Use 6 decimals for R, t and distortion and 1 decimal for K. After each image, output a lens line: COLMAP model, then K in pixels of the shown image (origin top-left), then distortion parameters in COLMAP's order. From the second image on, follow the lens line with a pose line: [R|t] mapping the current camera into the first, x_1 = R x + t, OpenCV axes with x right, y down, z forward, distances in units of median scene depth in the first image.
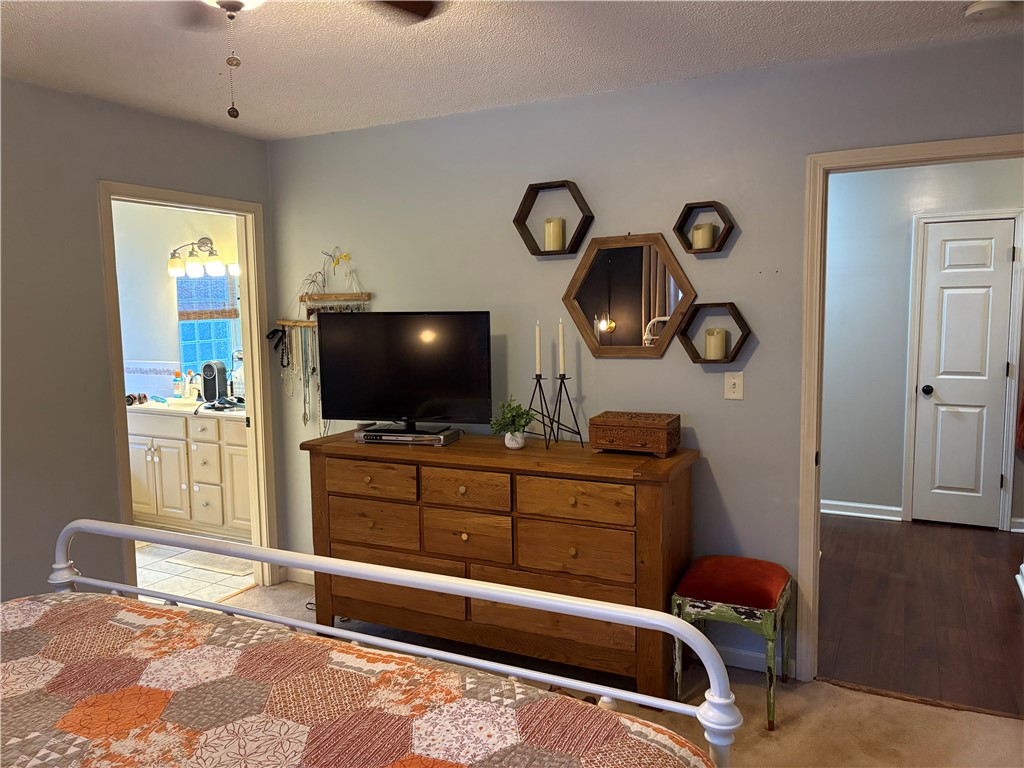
lens RADIAL K [[788.9, 0, 512.0], [0, 788.9, 384.0], [0, 0, 1]] dist [0.078666, -0.073604]
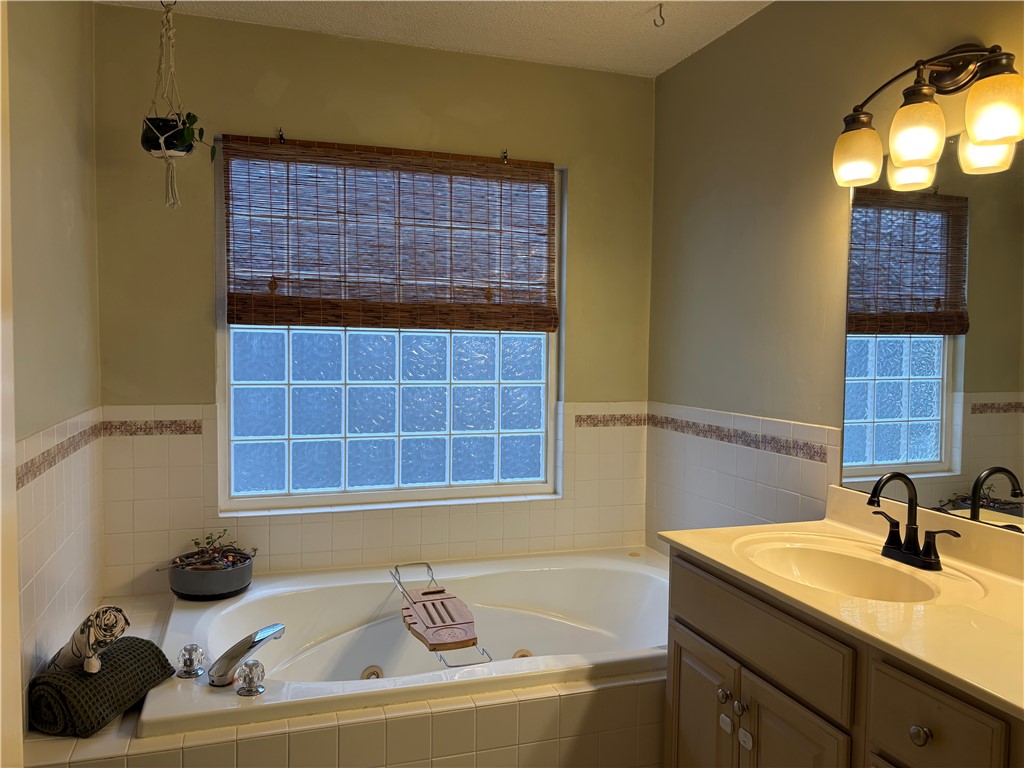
lens RADIAL K [[788.9, 0, 512.0], [0, 788.9, 384.0], [0, 0, 1]] dist [0.078666, -0.073604]
pose [[0.716588, 0.055664, -0.695272, -0.299229], [-0.094406, 0.995378, -0.017610, -0.030051], [0.691078, 0.078257, 0.718531, 0.698867]]
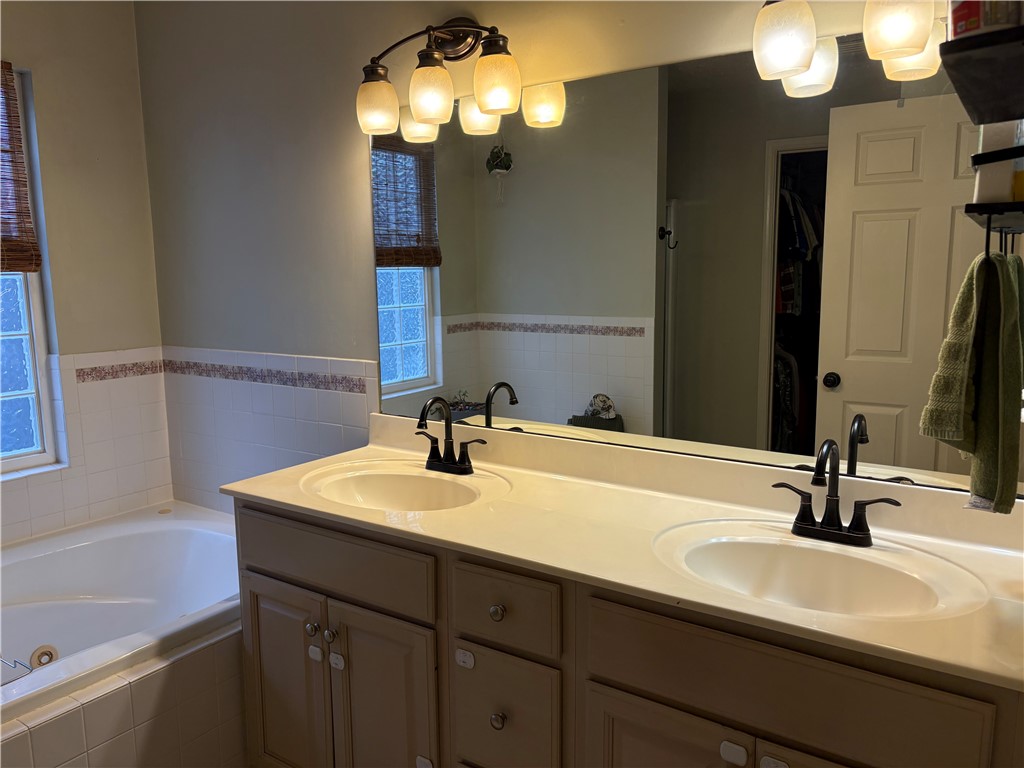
lens RADIAL K [[788.9, 0, 512.0], [0, 788.9, 384.0], [0, 0, 1]] dist [0.078666, -0.073604]
pose [[0.992926, 0.018429, -0.117293, -0.333879], [-0.013654, 0.999050, 0.041385, -0.037023], [0.117944, -0.039491, 0.992235, 0.679222]]
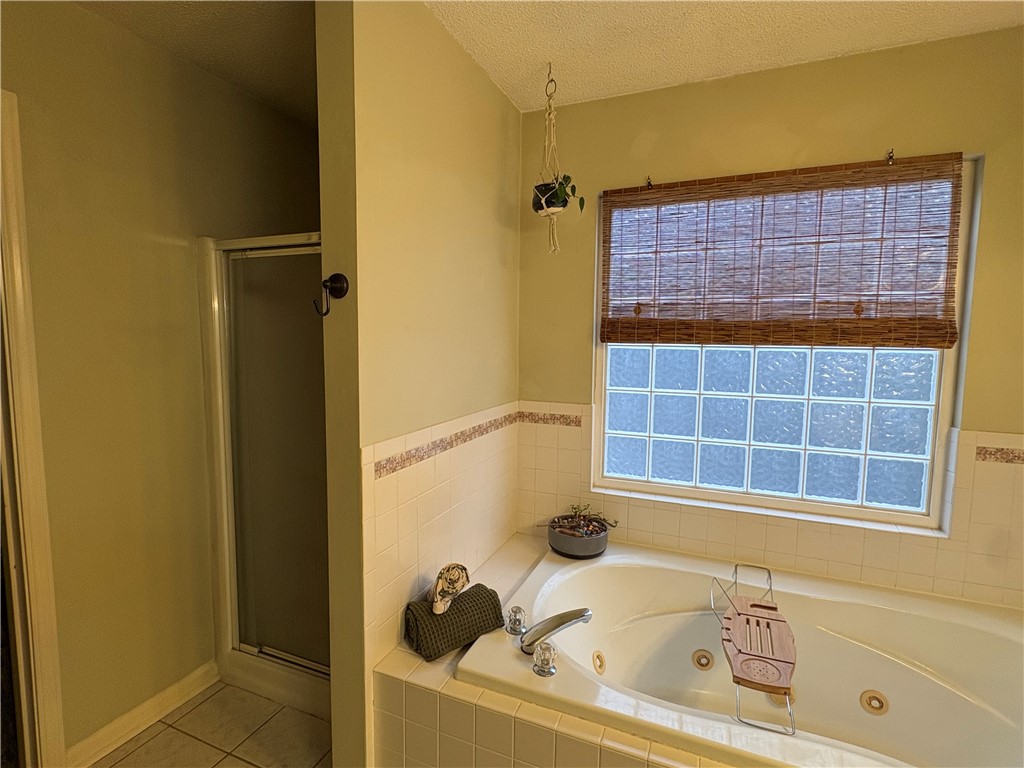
lens RADIAL K [[503.2, 0, 512.0], [0, 503.2, 384.0], [0, 0, 1]] dist [0.000354, -0.000545]
pose [[0.077393, 0.105420, -0.991412, -0.380599], [-0.114568, 0.988747, 0.096193, -0.056818], [0.990396, 0.106139, 0.088600, 0.826790]]
